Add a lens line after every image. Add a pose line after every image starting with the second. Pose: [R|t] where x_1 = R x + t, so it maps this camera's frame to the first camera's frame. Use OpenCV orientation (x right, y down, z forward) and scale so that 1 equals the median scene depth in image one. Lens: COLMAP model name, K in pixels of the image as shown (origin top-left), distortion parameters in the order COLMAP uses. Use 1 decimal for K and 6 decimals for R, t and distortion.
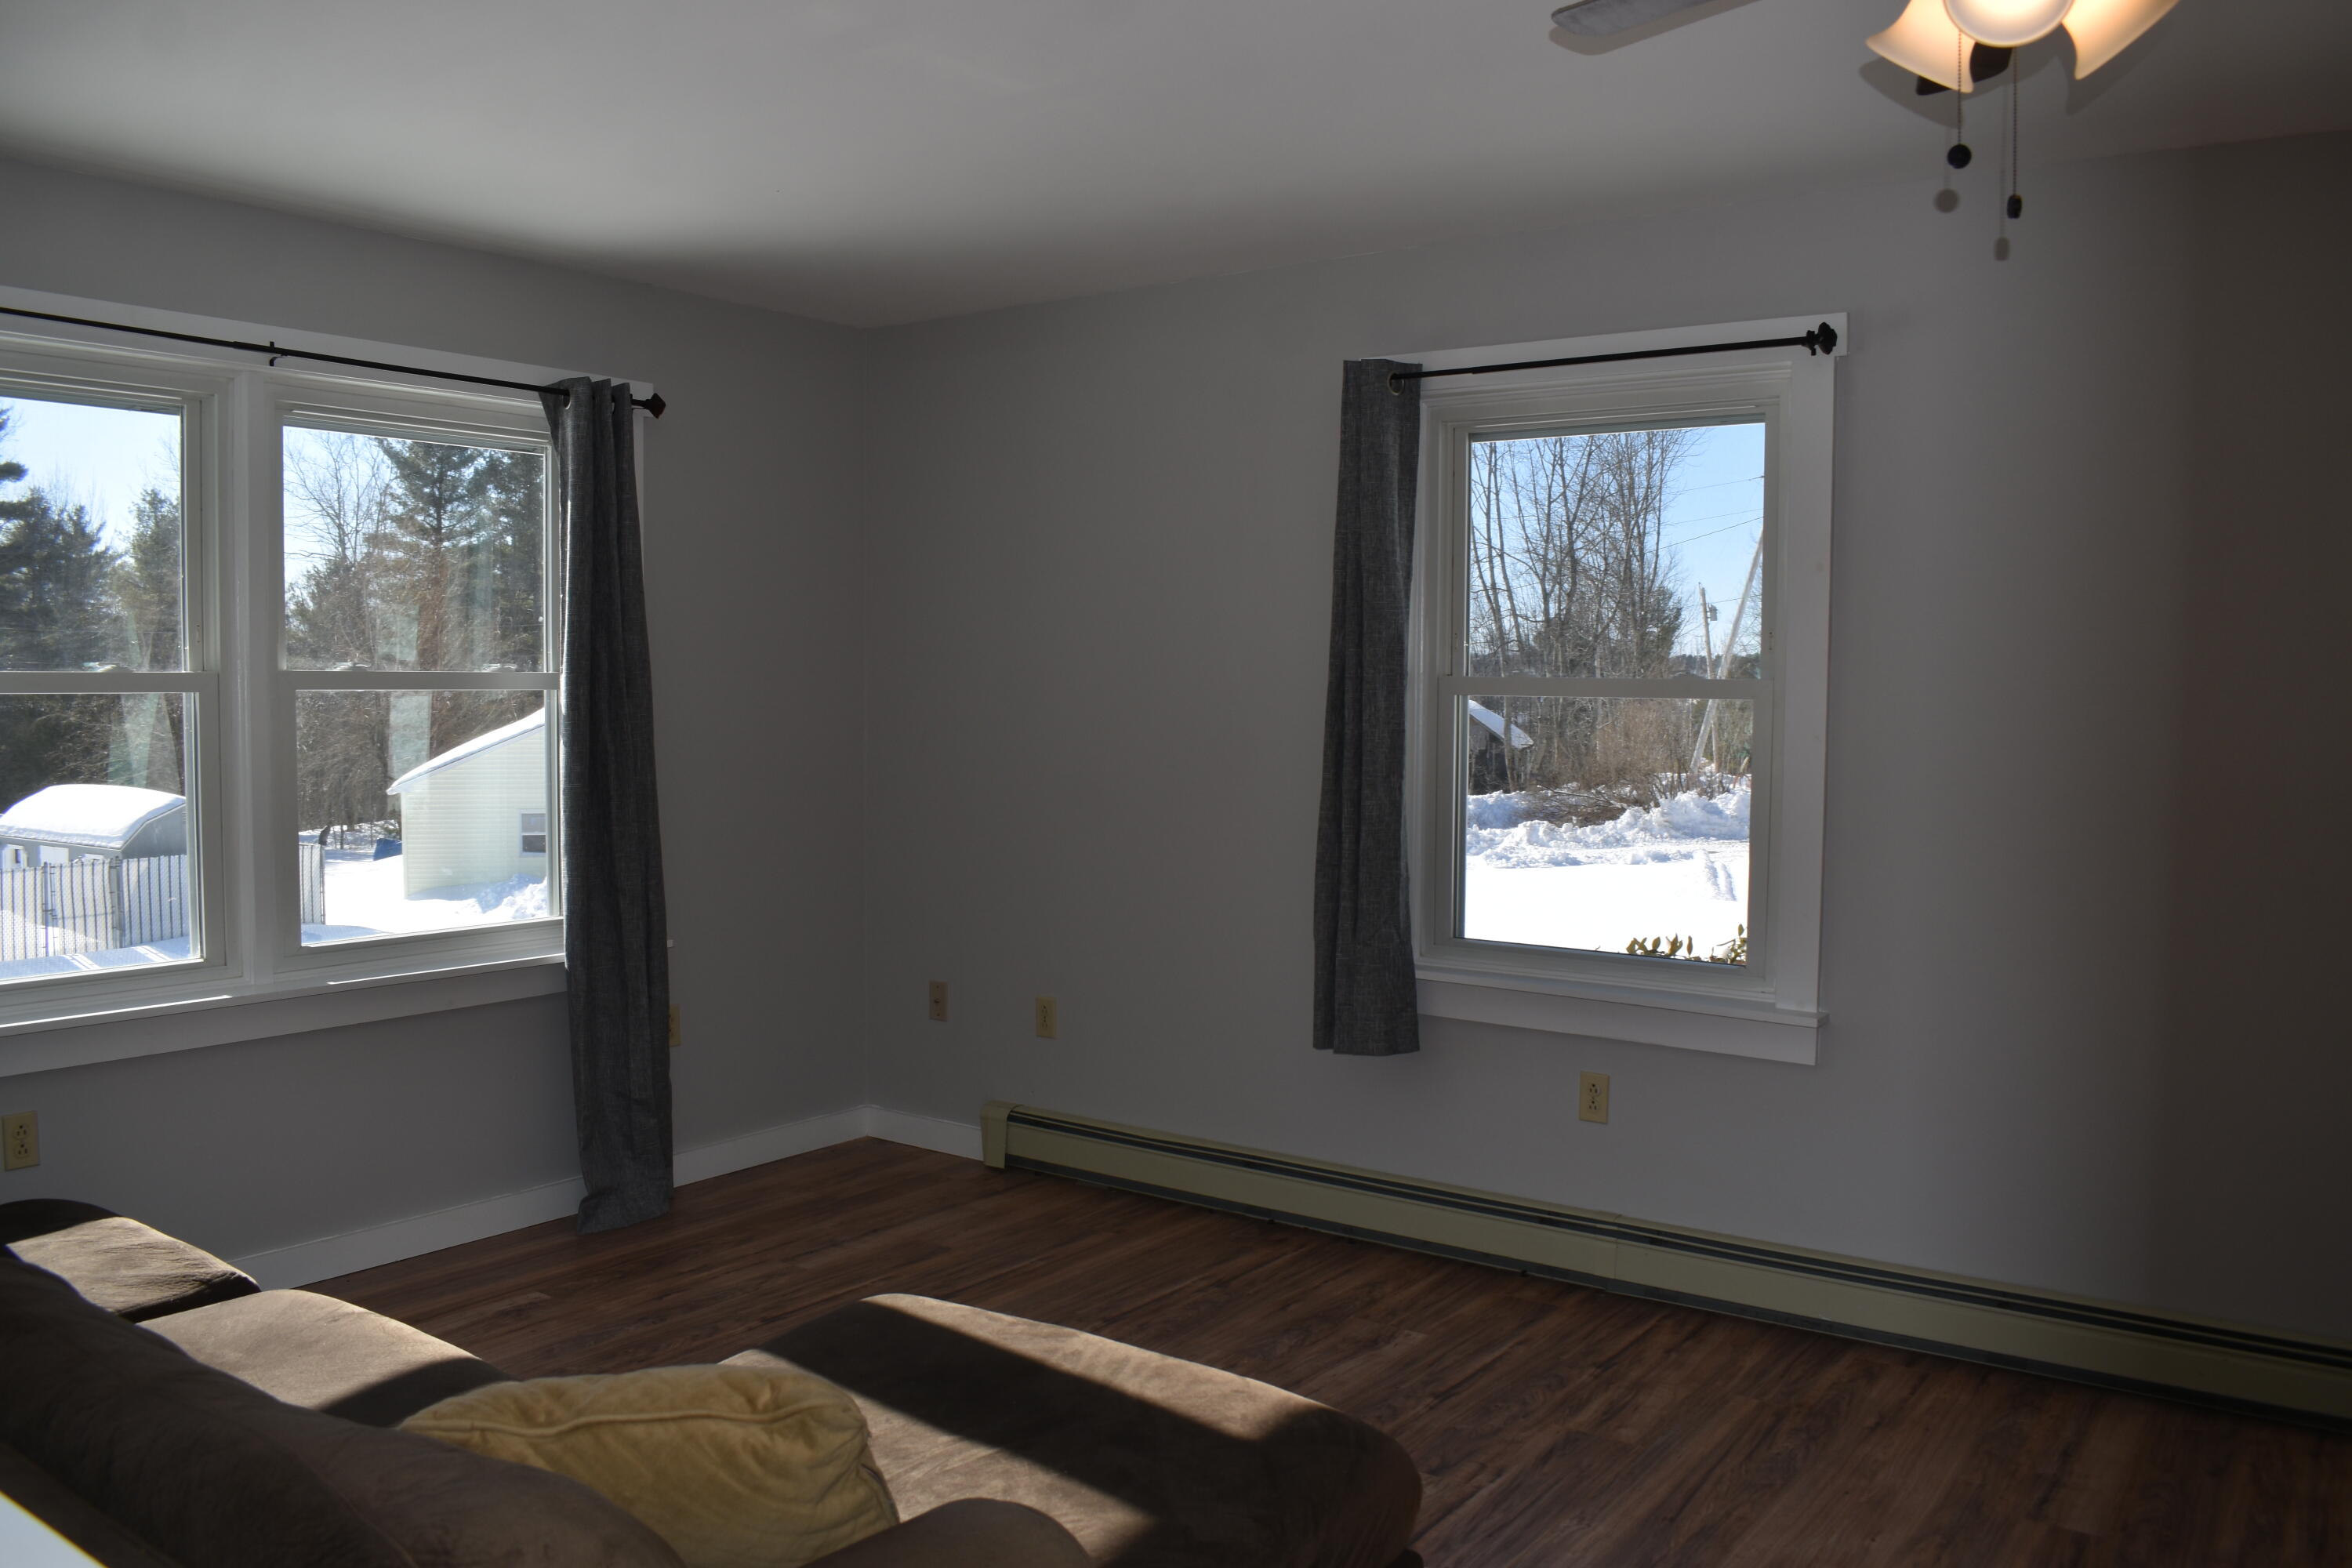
lens RADIAL K [[1841.7, 0, 1196.9], [0, 1841.7, 783.6], [0, 0, 1]] dist [-0.096686, 0.018658]
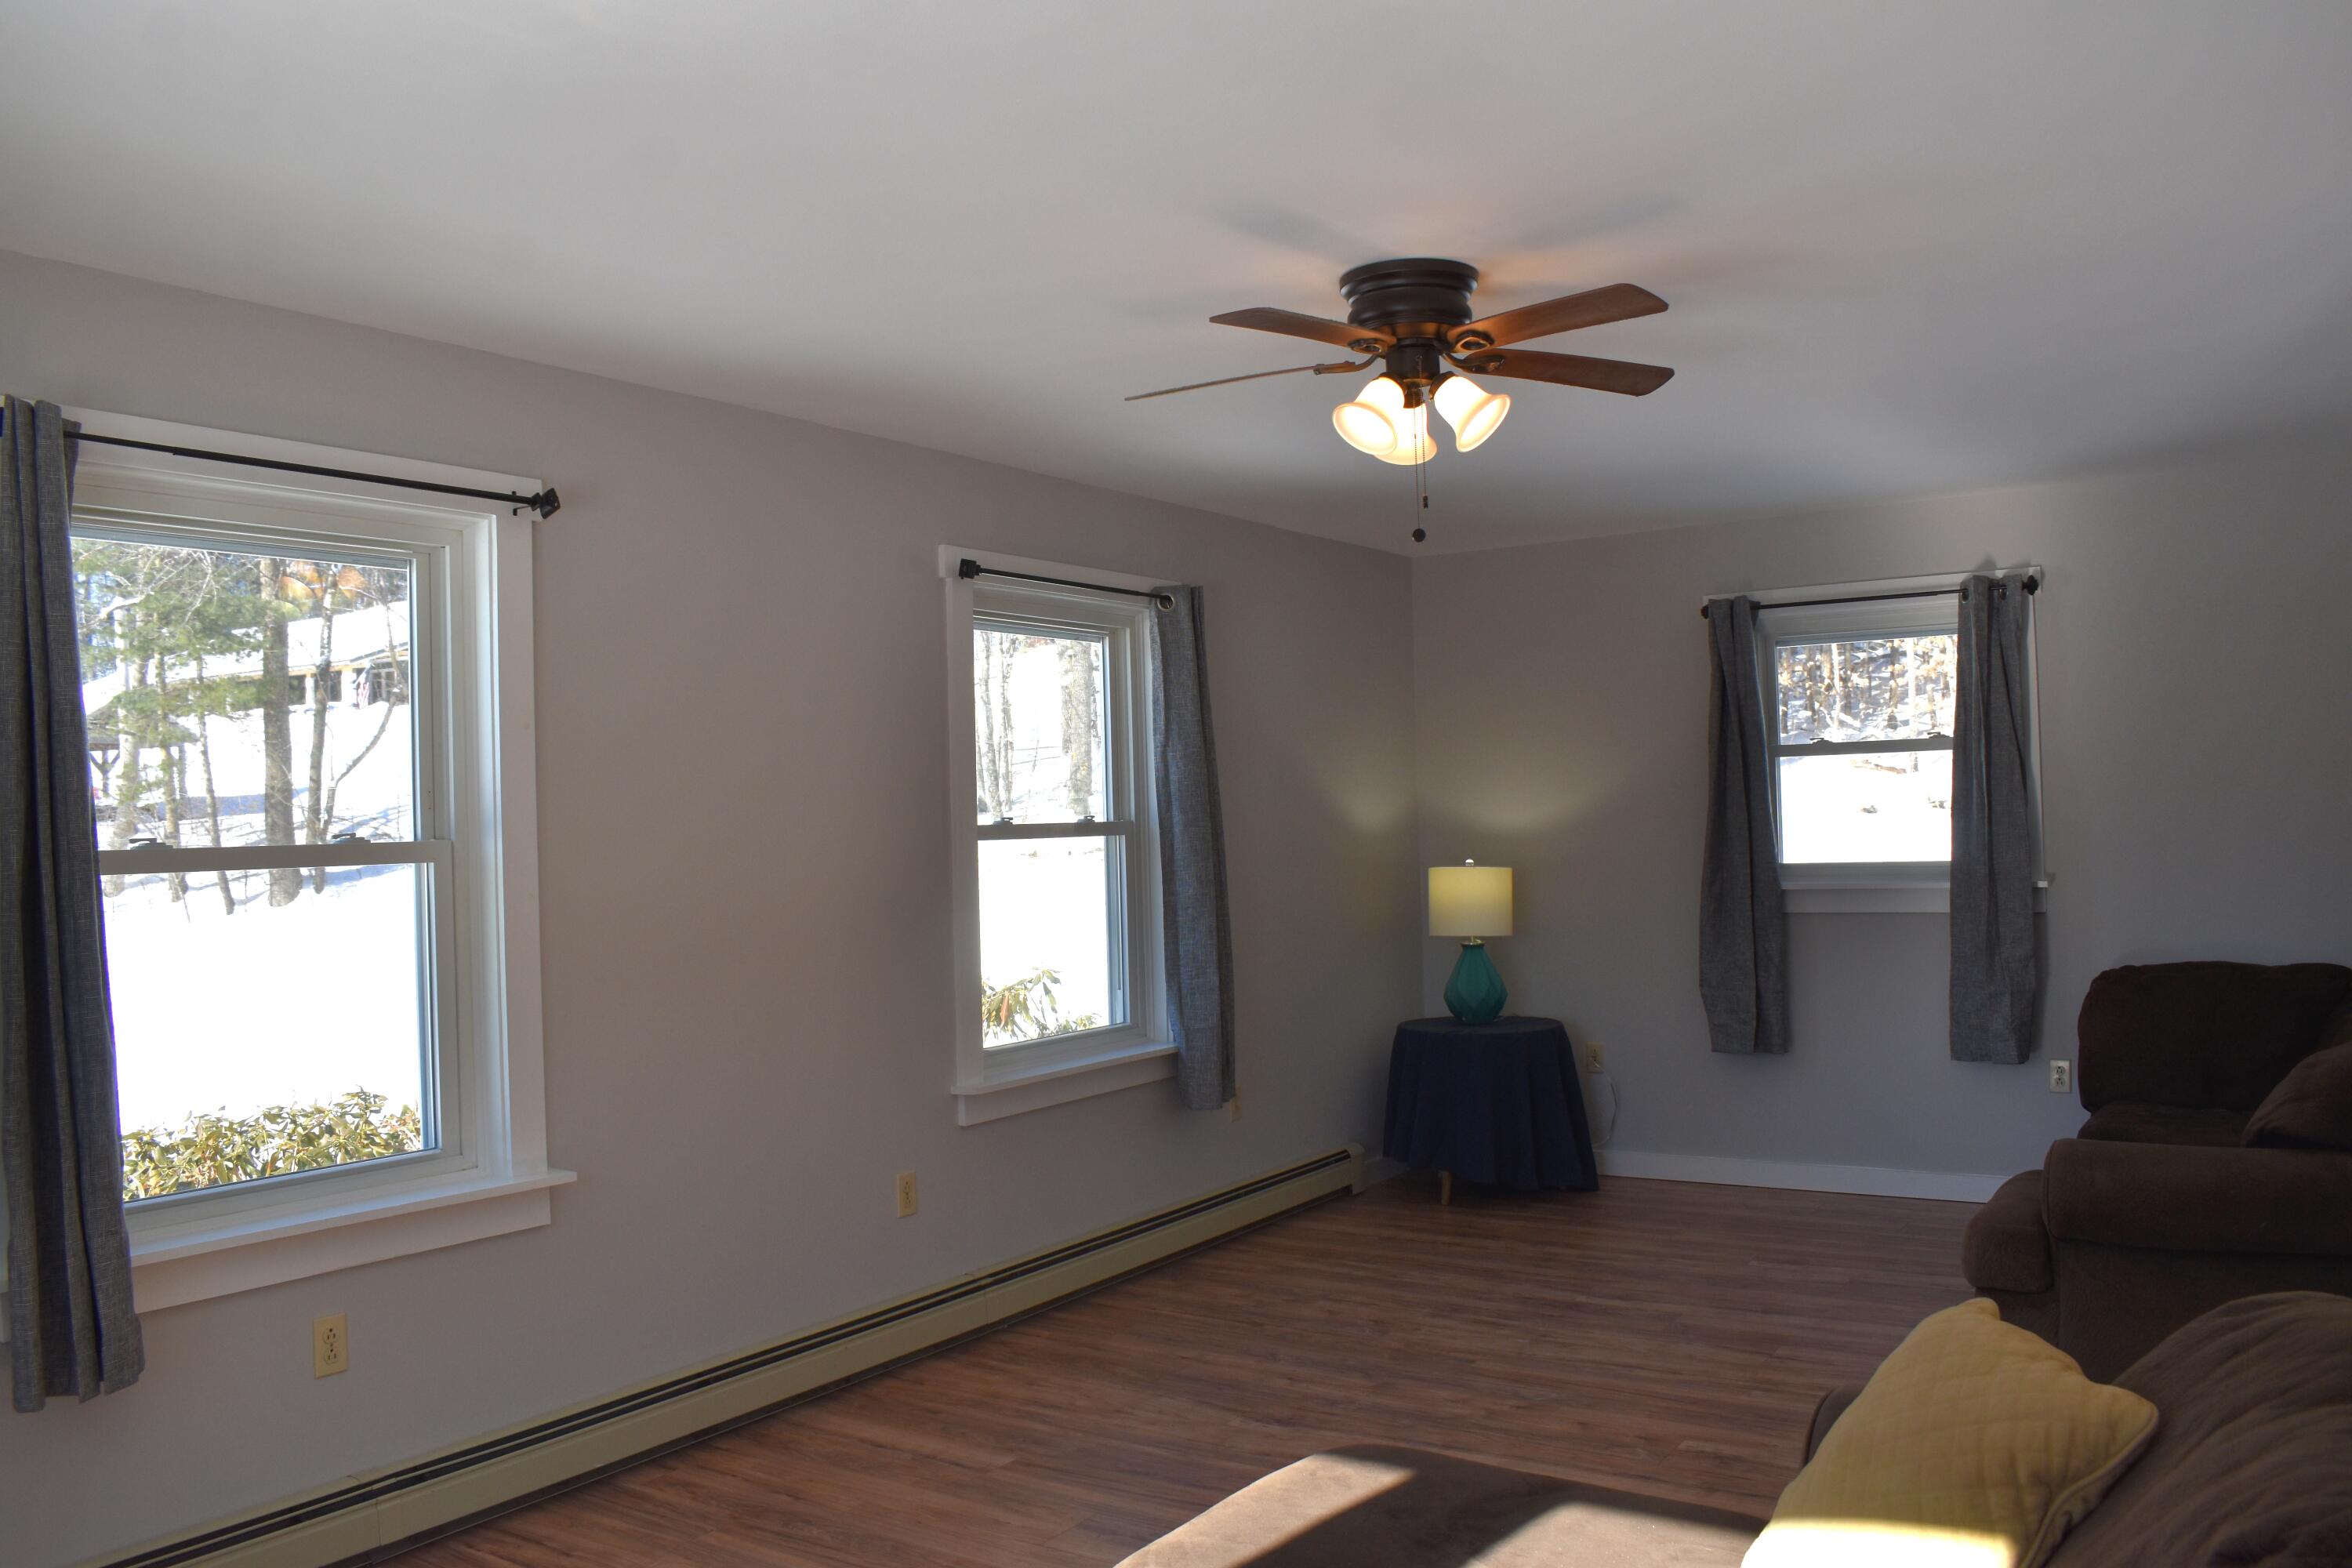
lens RADIAL K [[1841.7, 0, 1161.5], [0, 1841.7, 791.2], [0, 0, 1]] dist [-0.096686, 0.018658]
pose [[-0.028149, 0.008272, 0.999570, -0.593809], [0.088261, 0.996081, -0.005757, -0.040914], [-0.995700, 0.088061, -0.028769, 0.603391]]
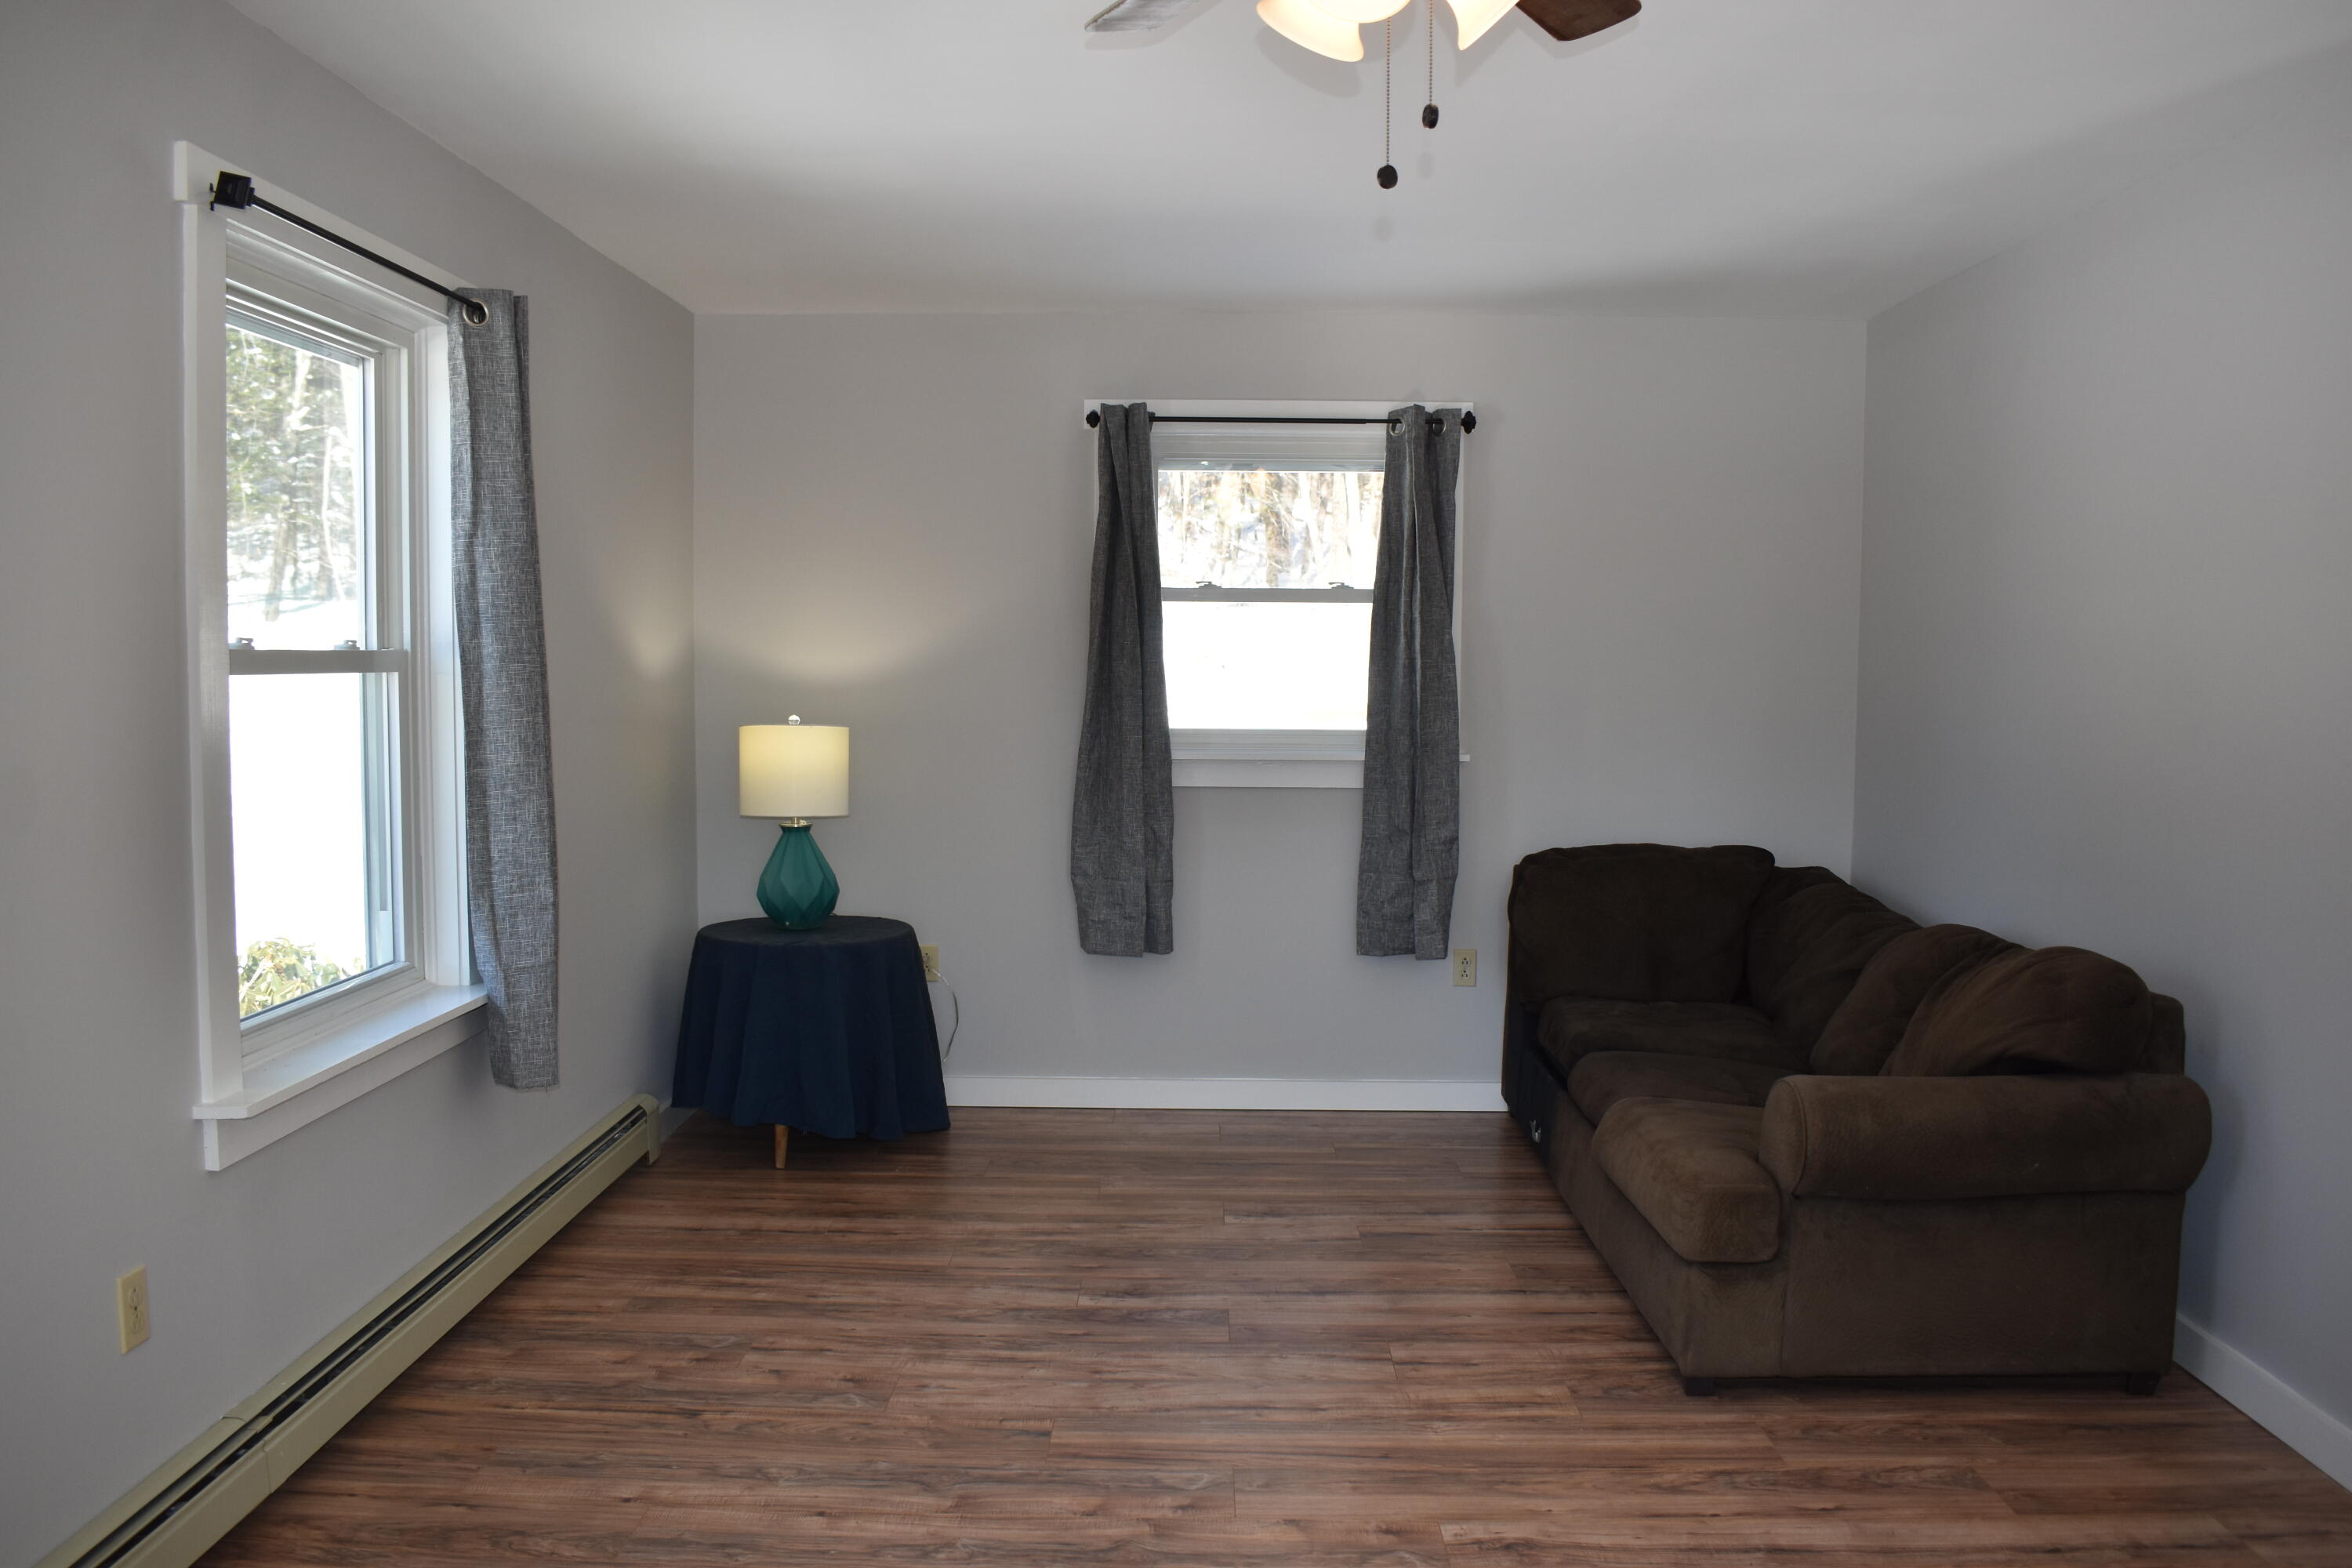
lens RADIAL K [[1841.7, 0, 1169.2], [0, 1841.7, 799.6], [0, 0, 1]] dist [-0.096686, 0.018658]
pose [[-0.568515, -0.076588, 0.819100, -0.154778], [0.036451, 0.992334, 0.118085, -0.046874], [-0.821865, 0.096990, -0.561365, 0.779157]]
